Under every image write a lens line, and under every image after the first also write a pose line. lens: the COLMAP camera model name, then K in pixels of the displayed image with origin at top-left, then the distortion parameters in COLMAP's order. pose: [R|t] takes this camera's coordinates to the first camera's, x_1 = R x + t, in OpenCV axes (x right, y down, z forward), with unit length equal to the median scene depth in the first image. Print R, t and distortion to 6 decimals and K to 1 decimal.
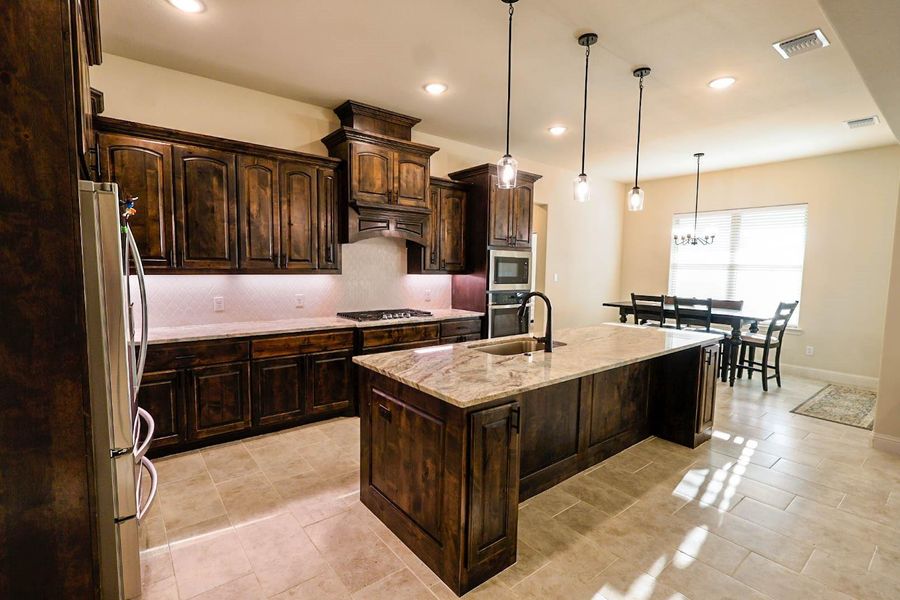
lens RADIAL K [[419.8, 0, 446.0], [0, 419.8, 301.4], [0, 0, 1]] dist [0.000407, 0.000074]
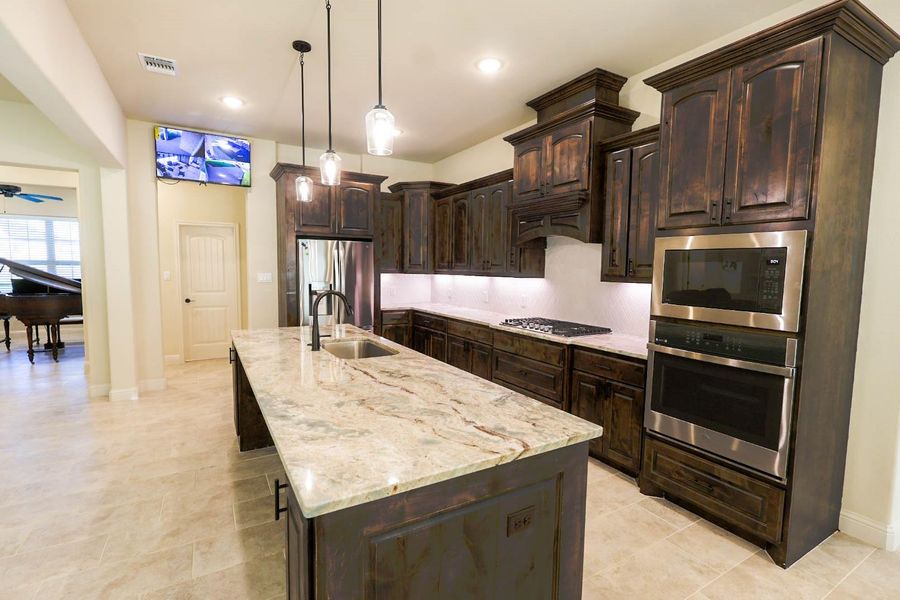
lens RADIAL K [[419.8, 0, 448.5], [0, 419.8, 305.5], [0, 0, 1]] dist [0.000407, 0.000074]
pose [[-0.142604, 0.074975, -0.986936, 0.747316], [-0.099504, 0.990989, 0.089661, -0.067410], [0.984765, 0.110990, -0.133859, 0.916389]]
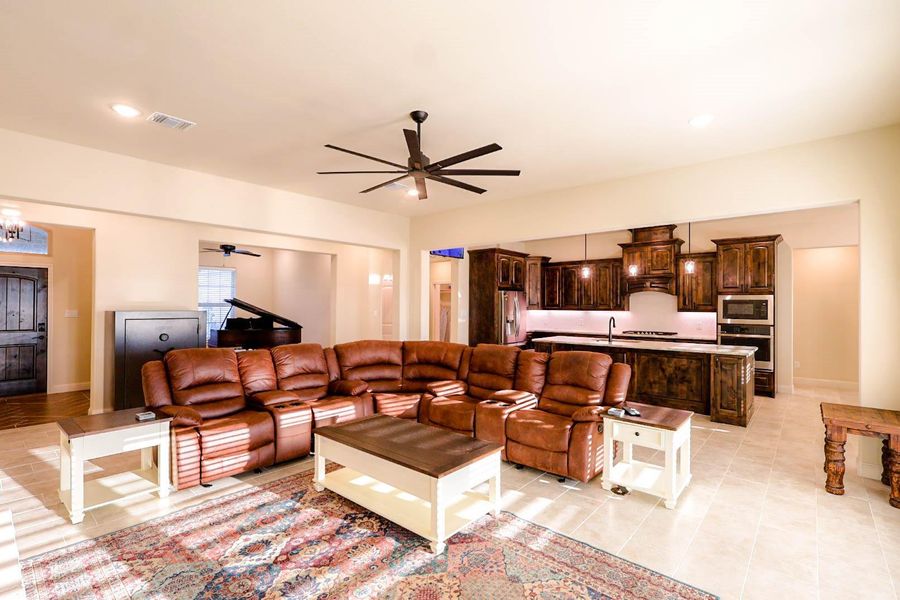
lens RADIAL K [[419.8, 0, 445.8], [0, 419.8, 306.1], [0, 0, 1]] dist [0.000407, 0.000074]
pose [[0.193406, -0.009886, -0.981069, 1.523709], [-0.086472, 0.995886, -0.027082, 0.041521], [0.977301, 0.090073, 0.191756, -0.242822]]
